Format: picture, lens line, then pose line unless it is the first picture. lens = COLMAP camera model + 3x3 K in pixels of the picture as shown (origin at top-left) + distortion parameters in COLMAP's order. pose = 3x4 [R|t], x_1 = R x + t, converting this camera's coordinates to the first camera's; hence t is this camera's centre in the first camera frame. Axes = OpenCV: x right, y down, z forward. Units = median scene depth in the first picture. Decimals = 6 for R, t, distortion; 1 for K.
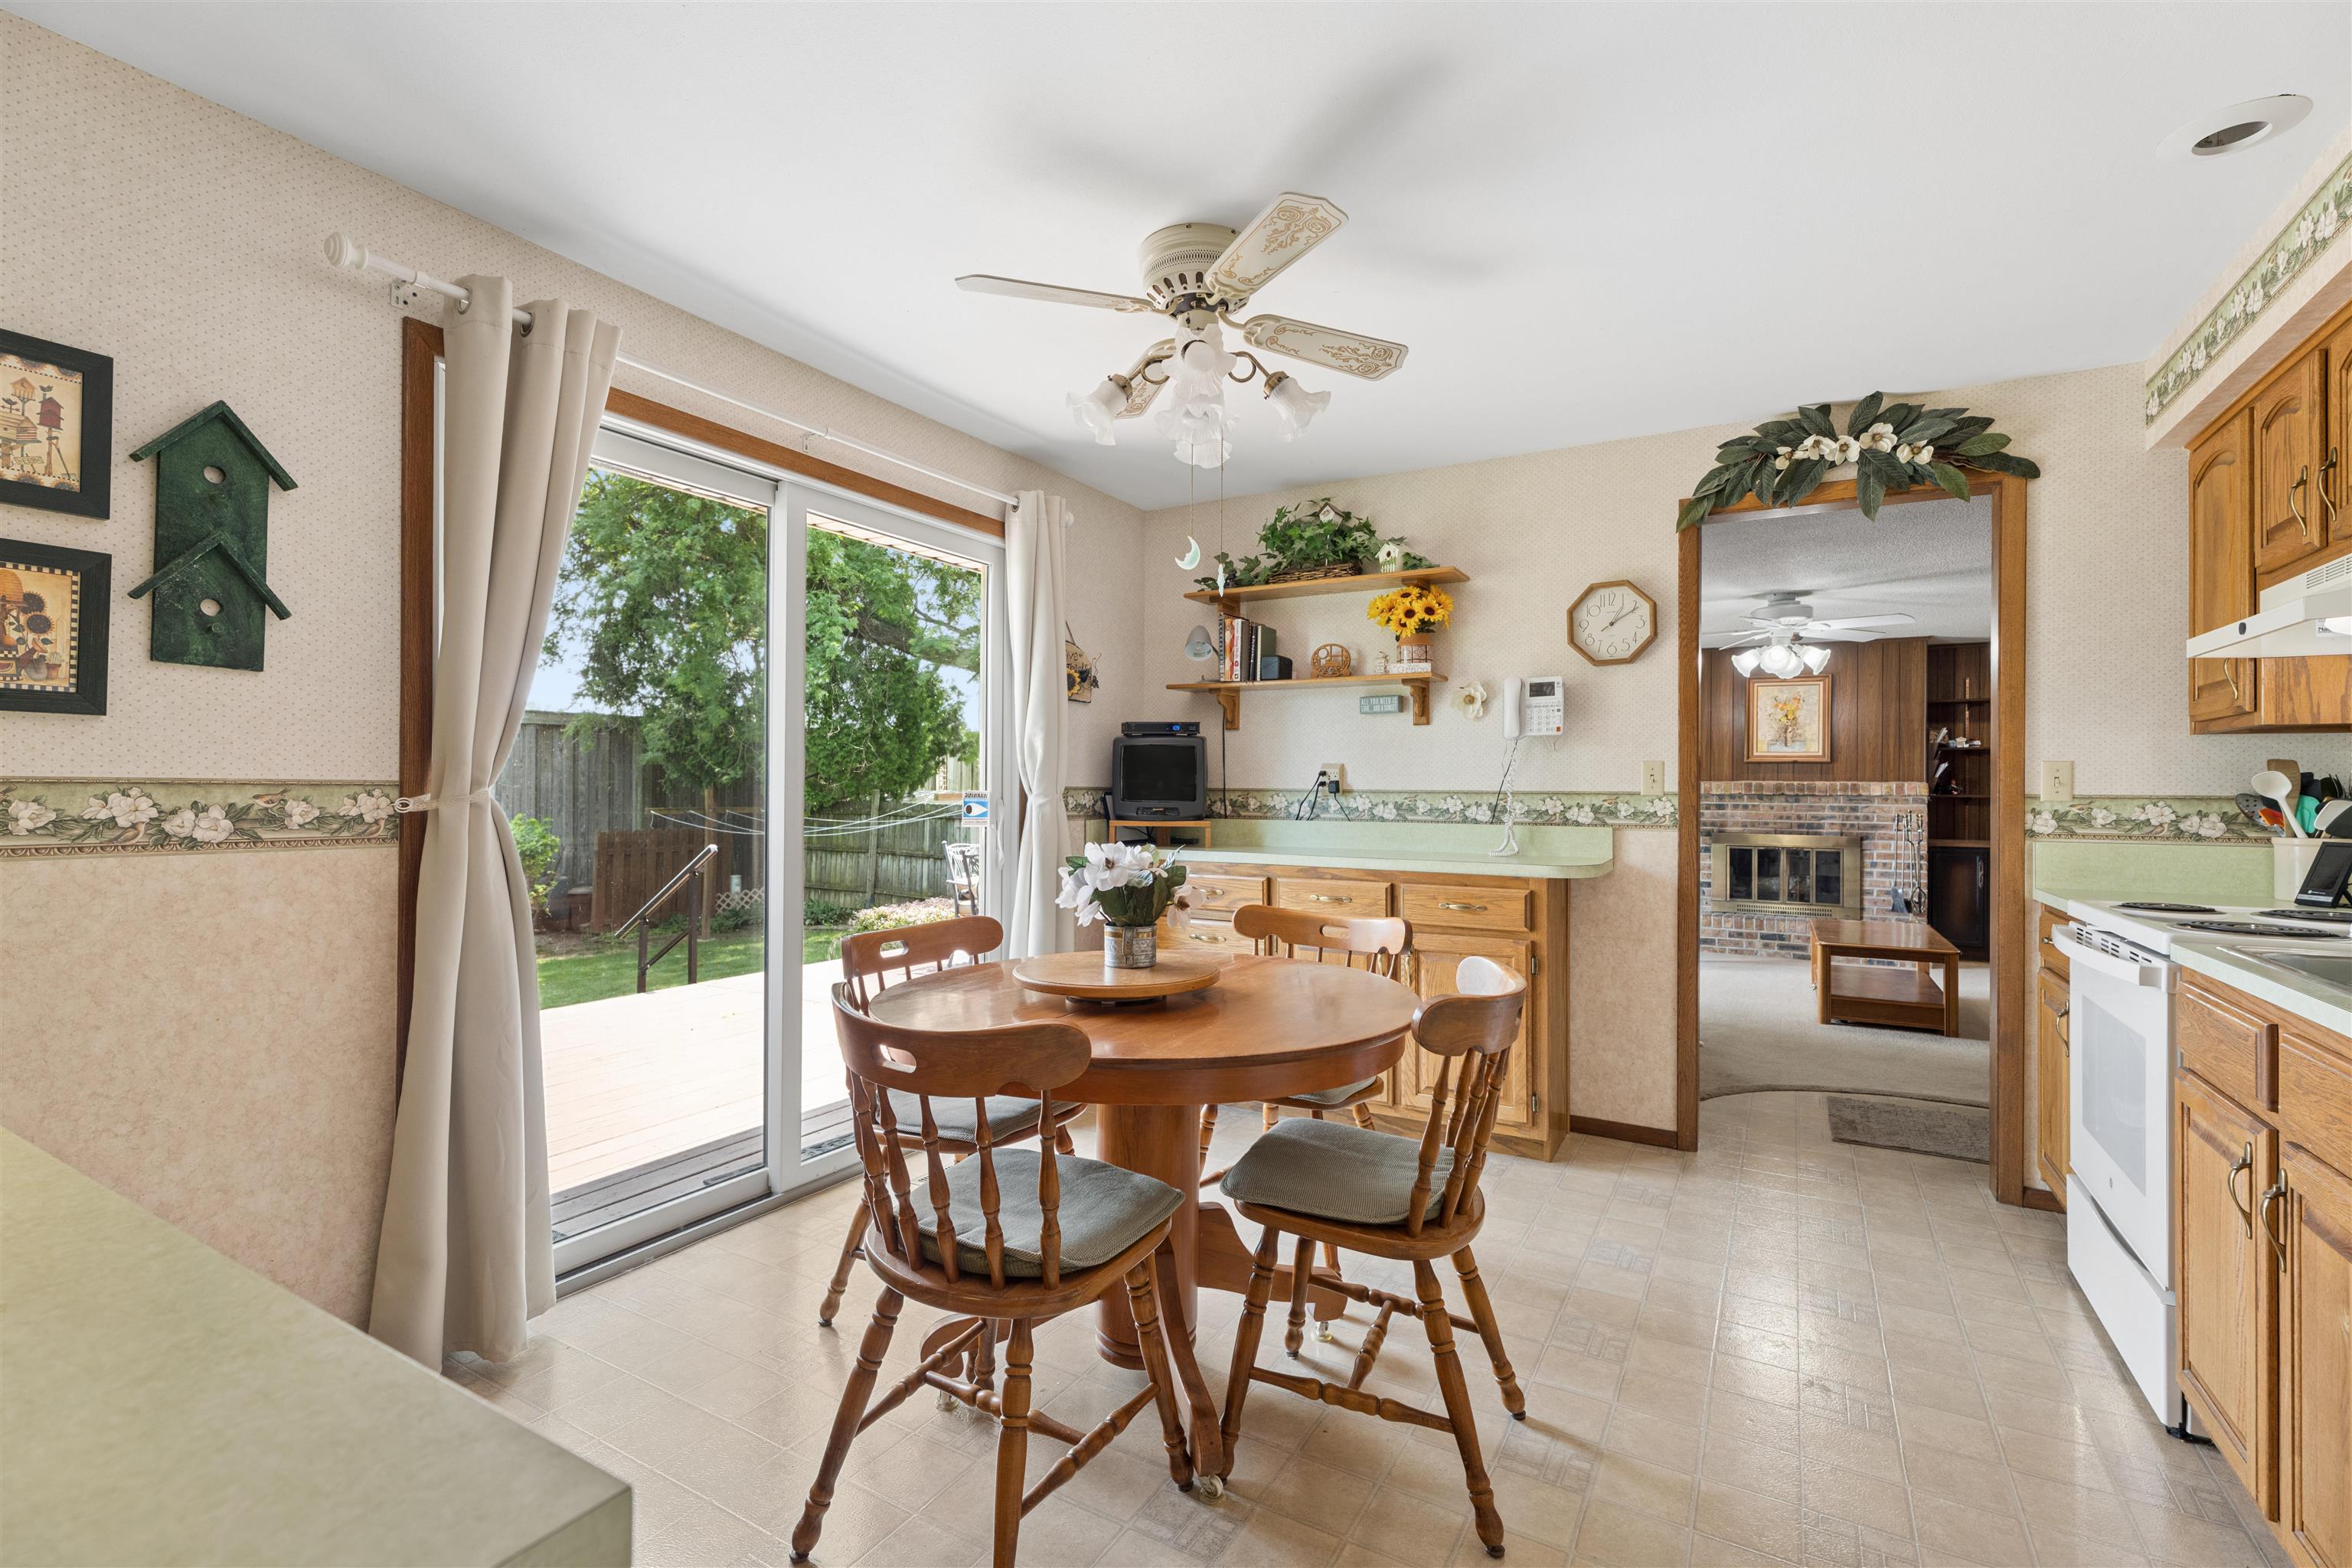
lens RADIAL K [[1062.6, 0, 1161.6], [0, 1062.6, 783.5], [0, 0, 1]] dist [0.007773, -0.000185]
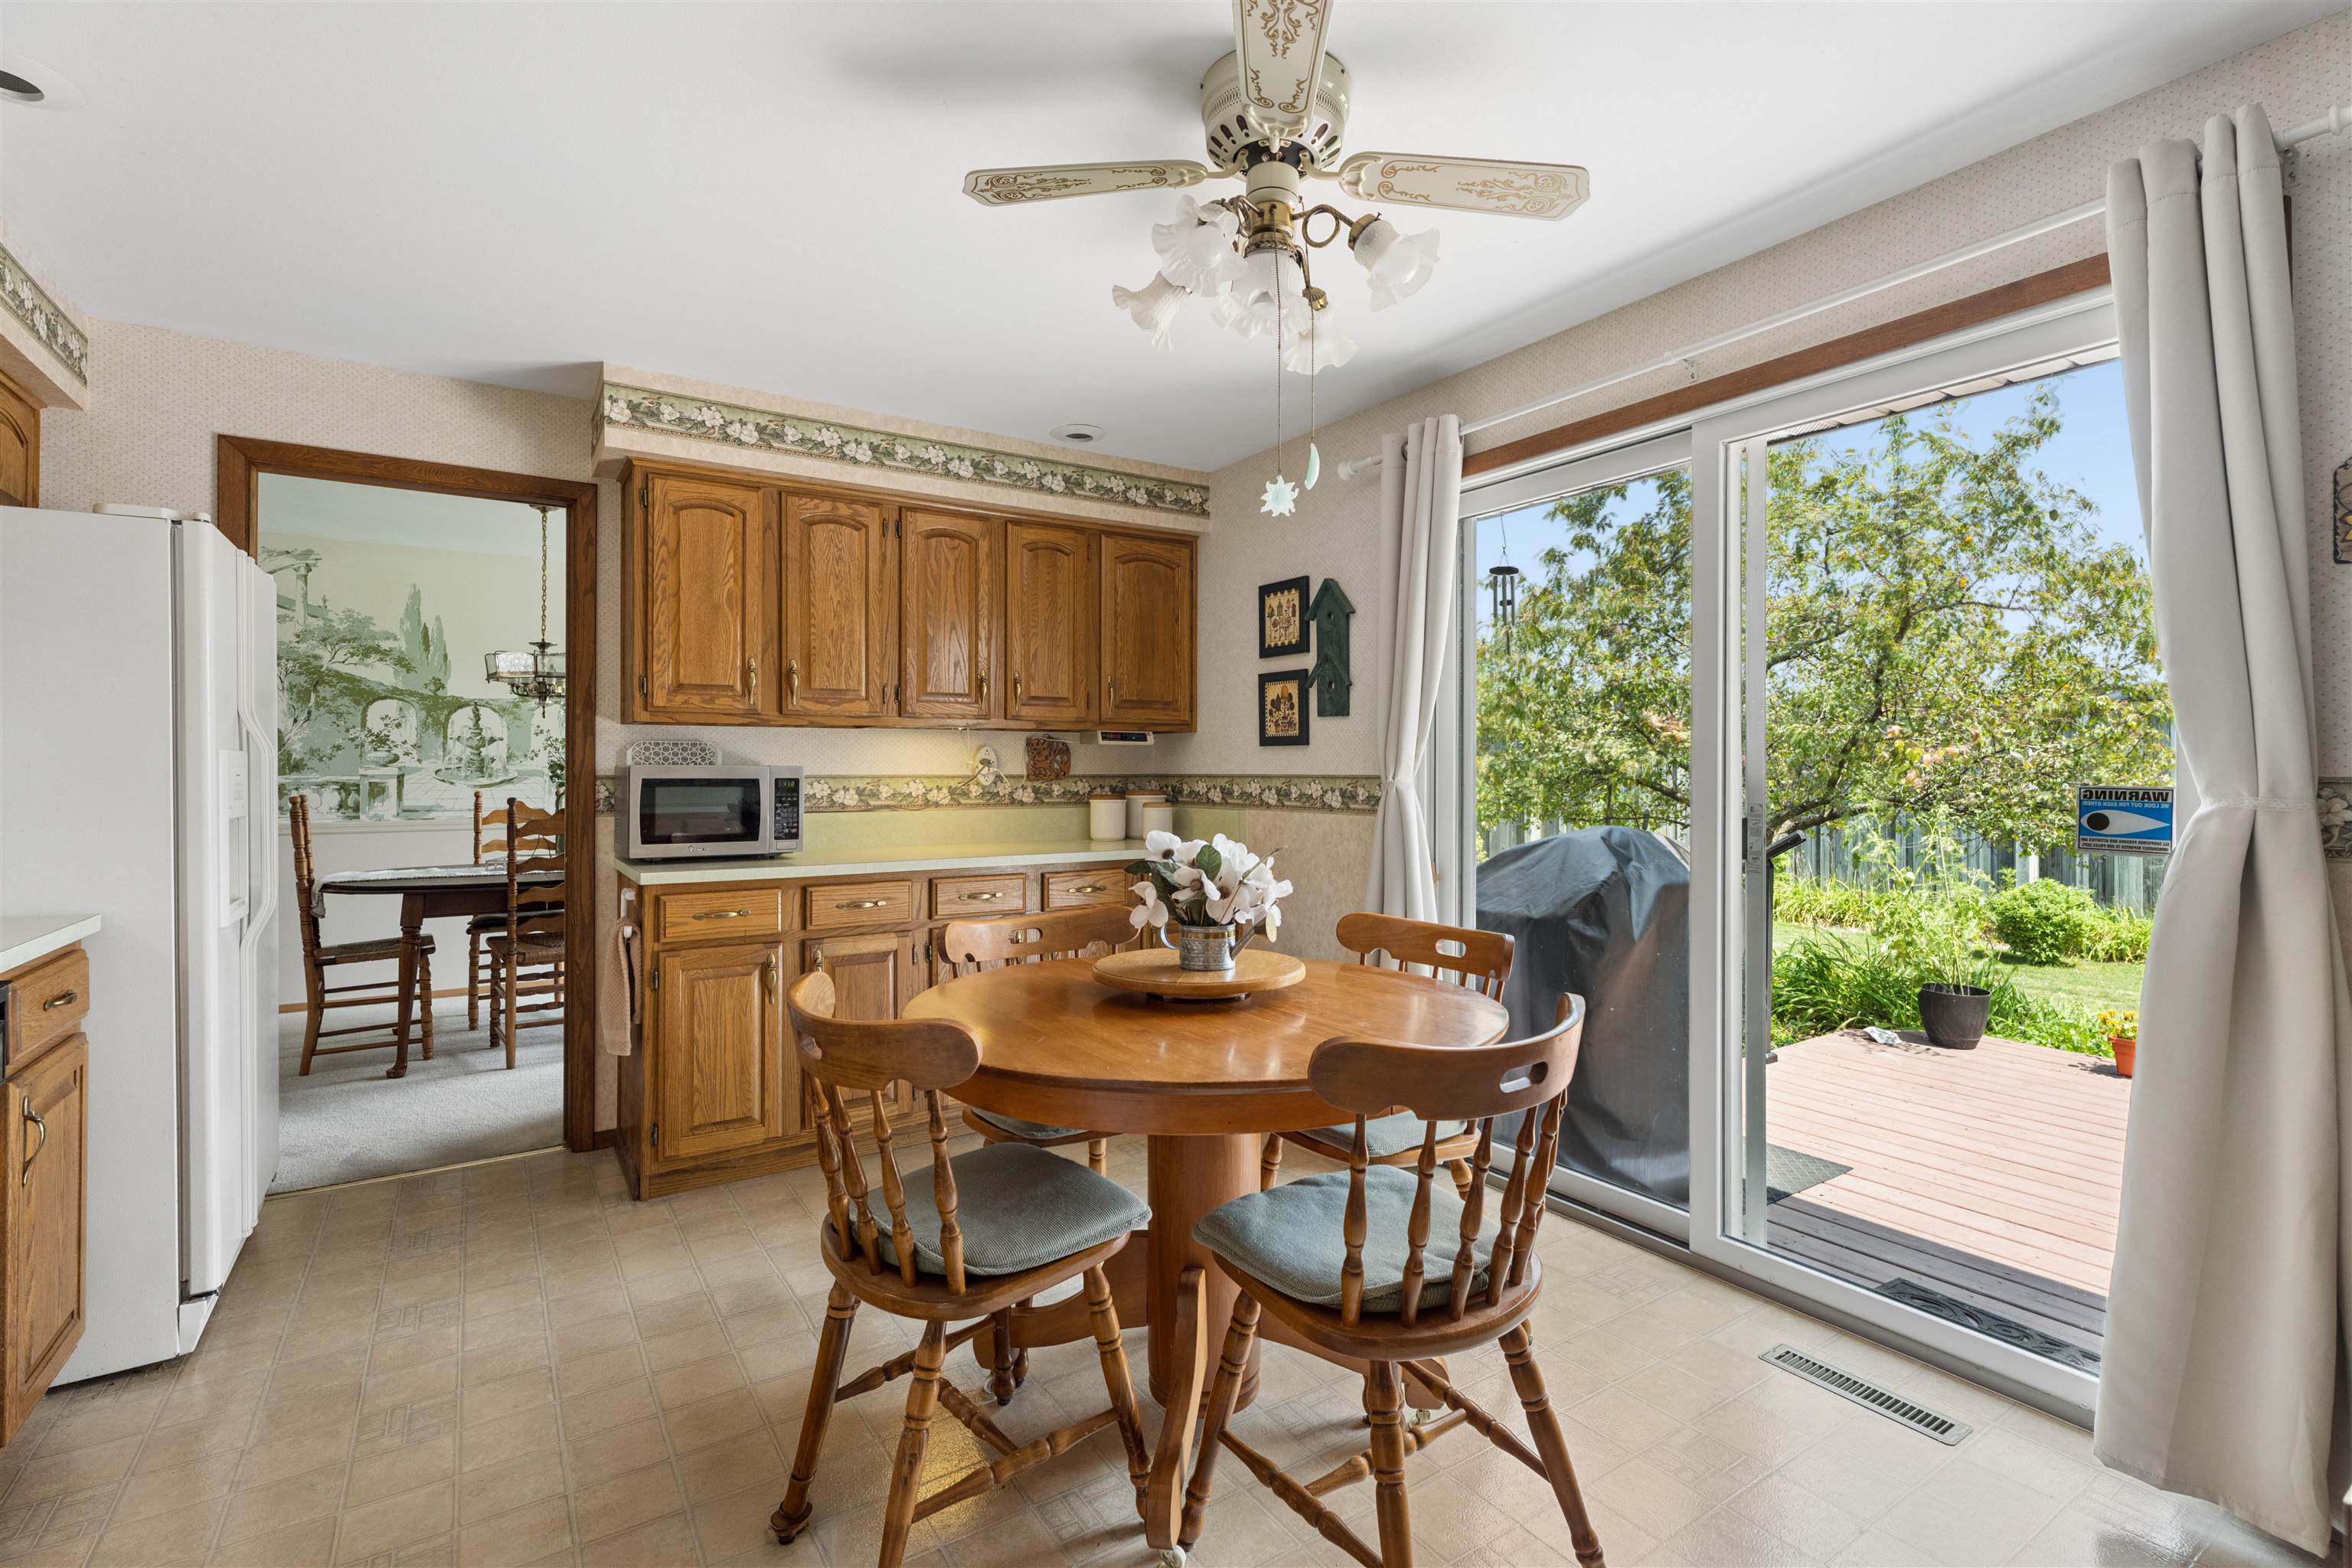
lens RADIAL K [[1062.6, 0, 1196.1], [0, 1062.6, 765.1], [0, 0, 1]] dist [0.007773, -0.000185]
pose [[-0.419157, -0.016368, -0.907766, 1.011549], [0.000672, 0.999832, -0.018338, 0.014143], [0.907914, -0.008296, -0.419075, 1.690835]]
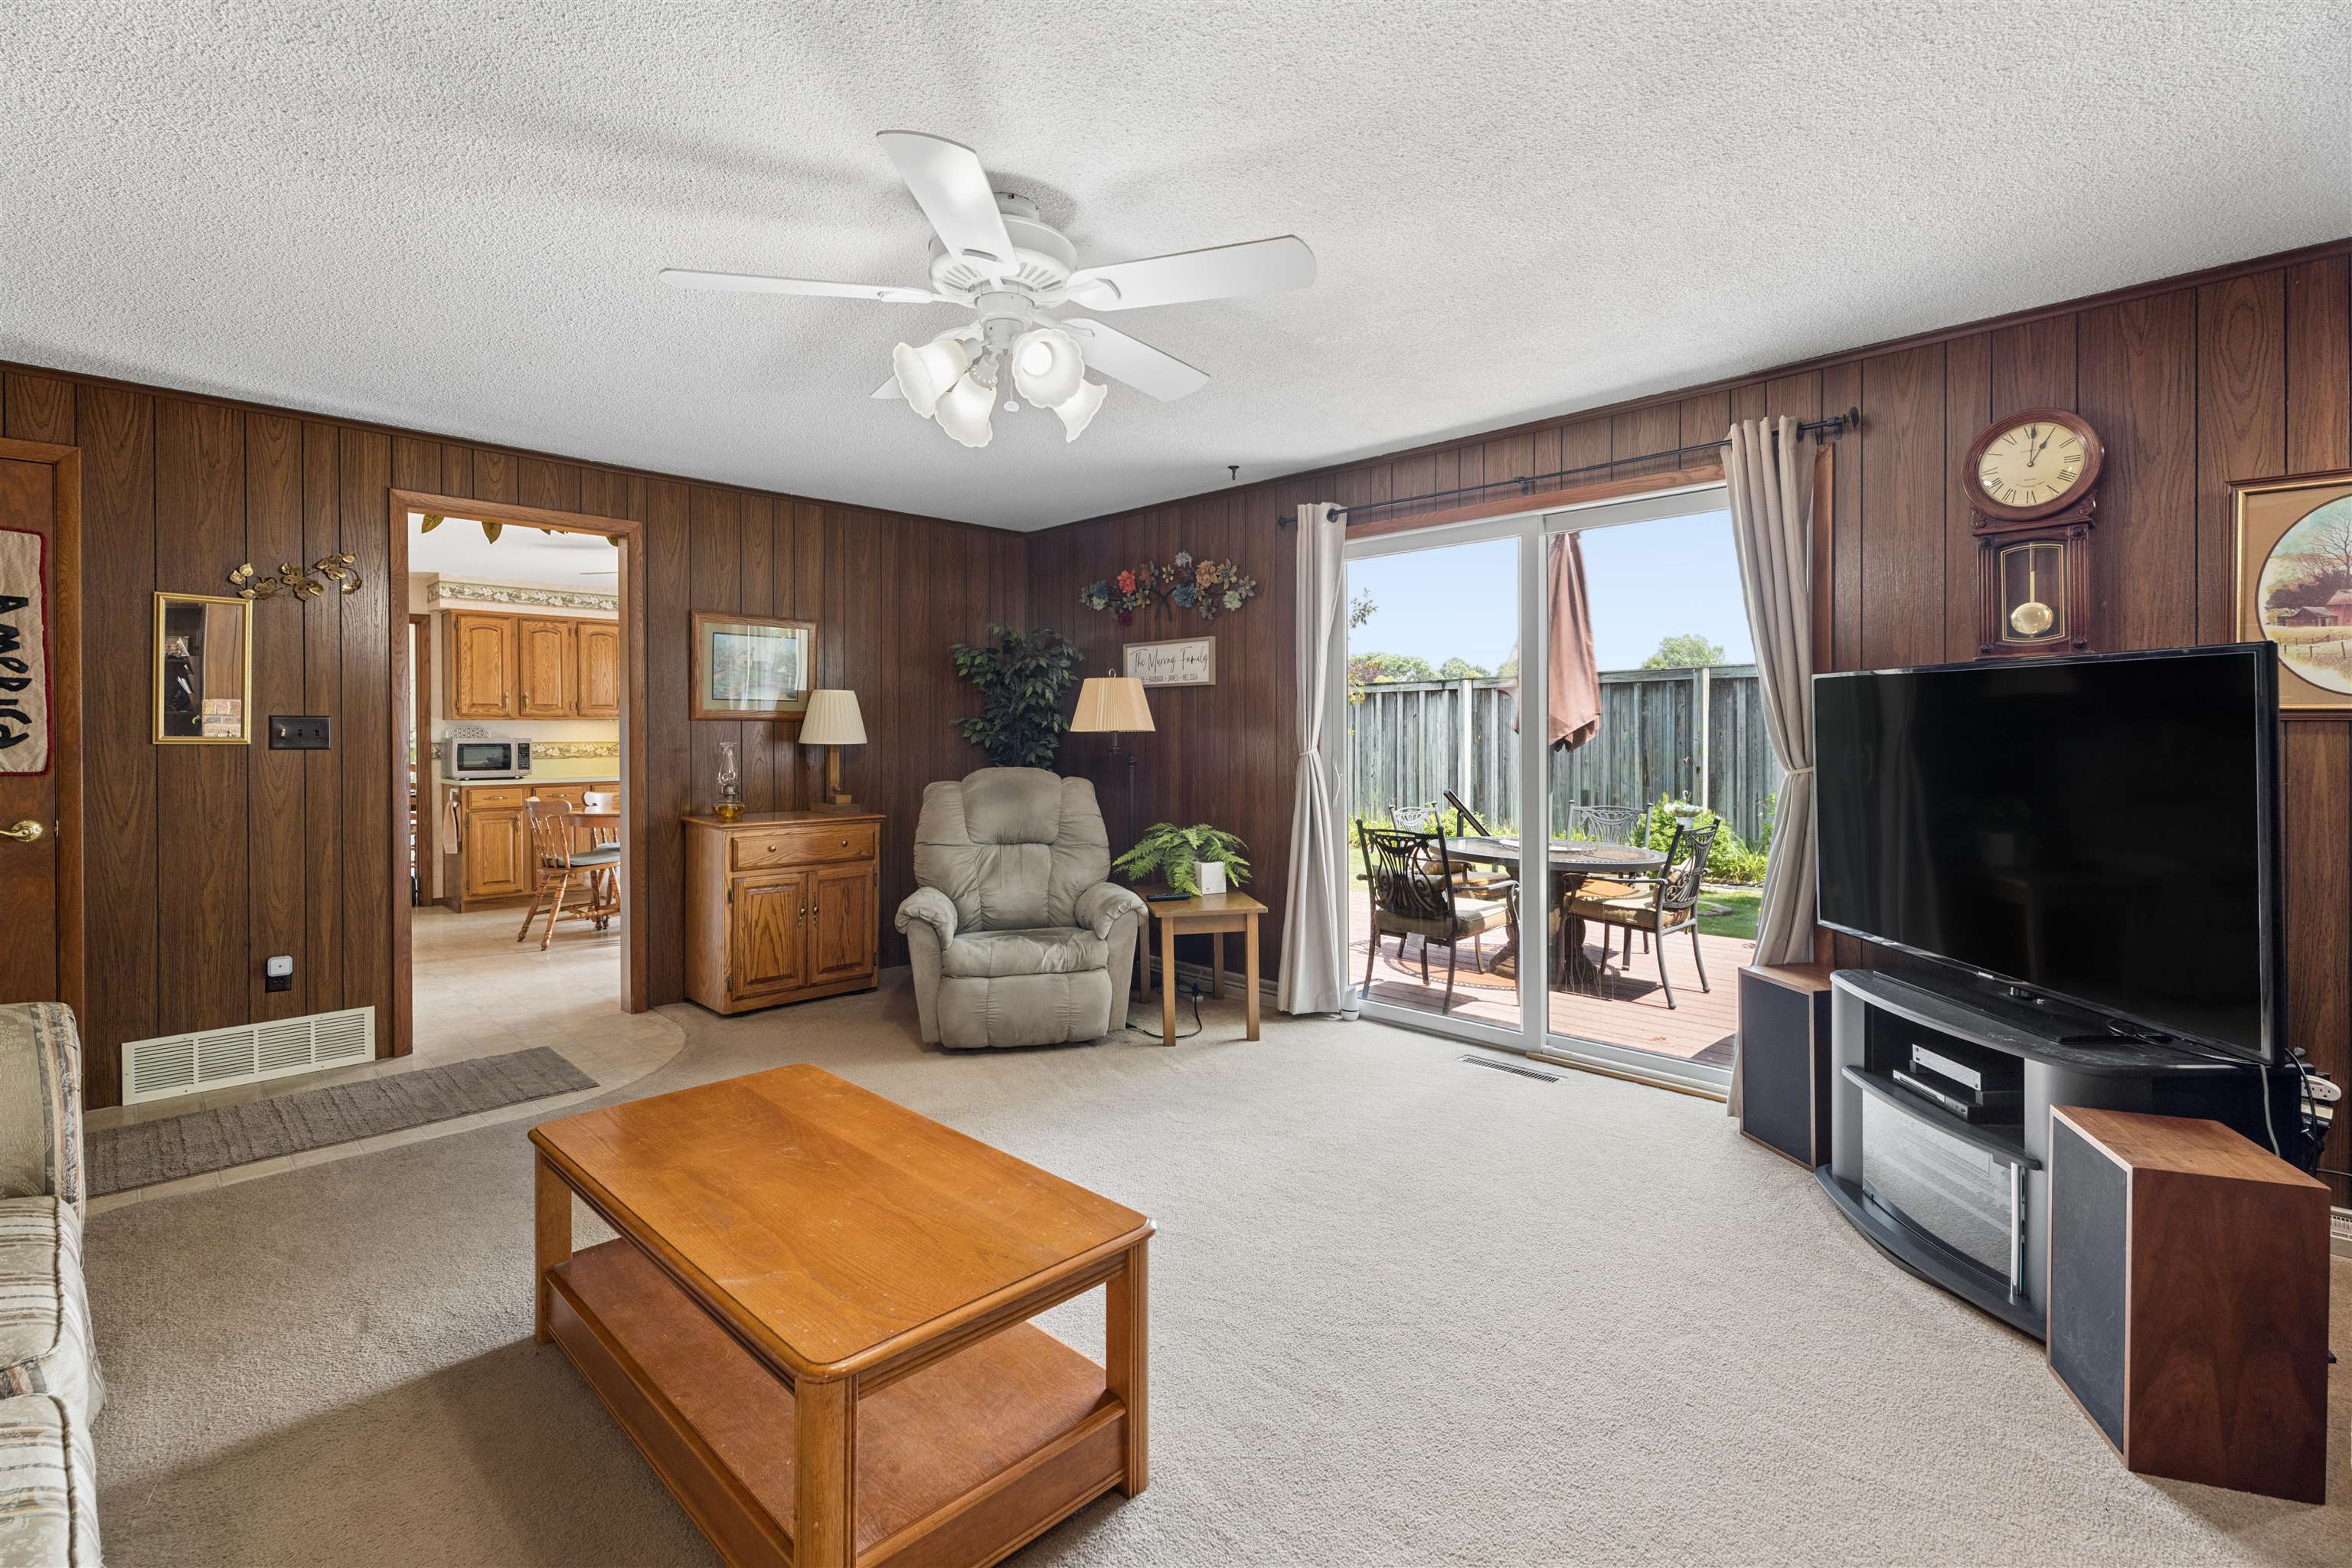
lens RADIAL K [[1062.6, 0, 1179.3], [0, 1062.6, 742.8], [0, 0, 1]] dist [0.007773, -0.000185]
pose [[-0.243058, -0.002147, -0.970009, 3.250314], [0.006761, 0.999970, -0.003907, 0.035597], [0.969988, -0.007508, -0.243036, 3.974555]]
